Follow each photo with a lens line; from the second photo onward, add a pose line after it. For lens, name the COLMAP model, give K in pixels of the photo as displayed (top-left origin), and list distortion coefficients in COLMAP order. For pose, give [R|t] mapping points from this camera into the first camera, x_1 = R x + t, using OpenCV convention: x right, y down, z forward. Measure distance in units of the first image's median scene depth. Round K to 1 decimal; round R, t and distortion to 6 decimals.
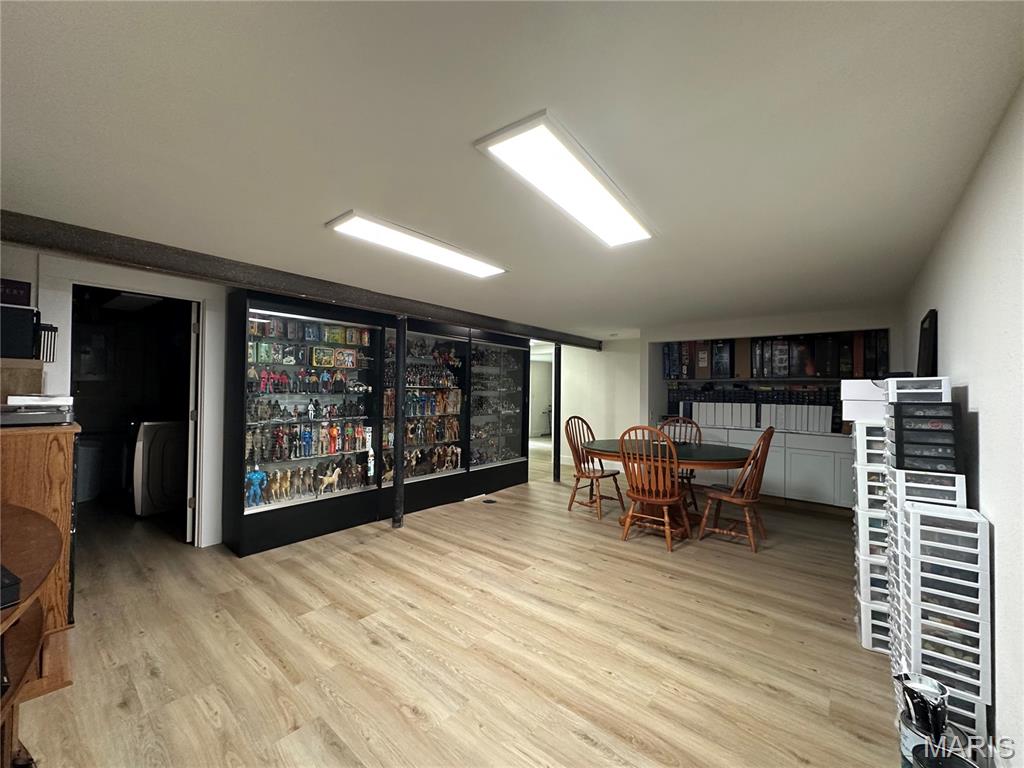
lens RADIAL K [[417.4, 0, 512.0], [0, 417.4, 384.0], [0, 0, 1]] dist [0.000443, 0.000030]
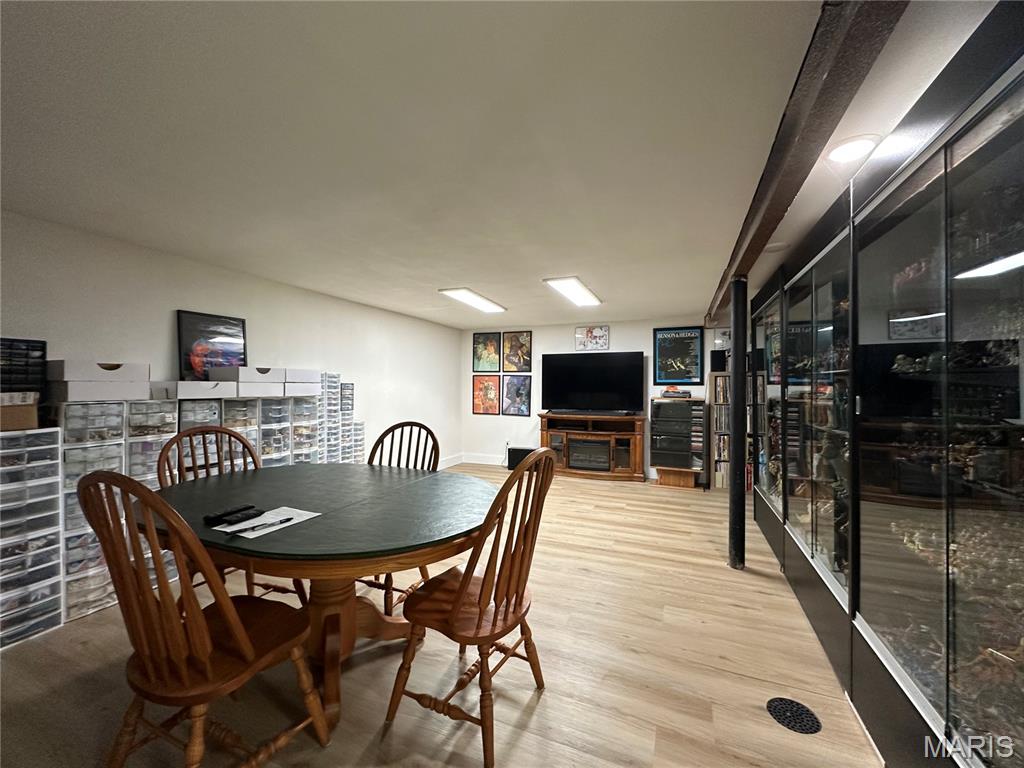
lens RADIAL K [[417.4, 0, 512.0], [0, 417.4, 384.0], [0, 0, 1]] dist [0.000443, 0.000030]
pose [[-0.954438, -0.013802, -0.298091, 0.389681], [-0.007553, 0.999727, -0.022106, 0.047164], [0.298315, -0.018847, -0.954281, 1.893823]]
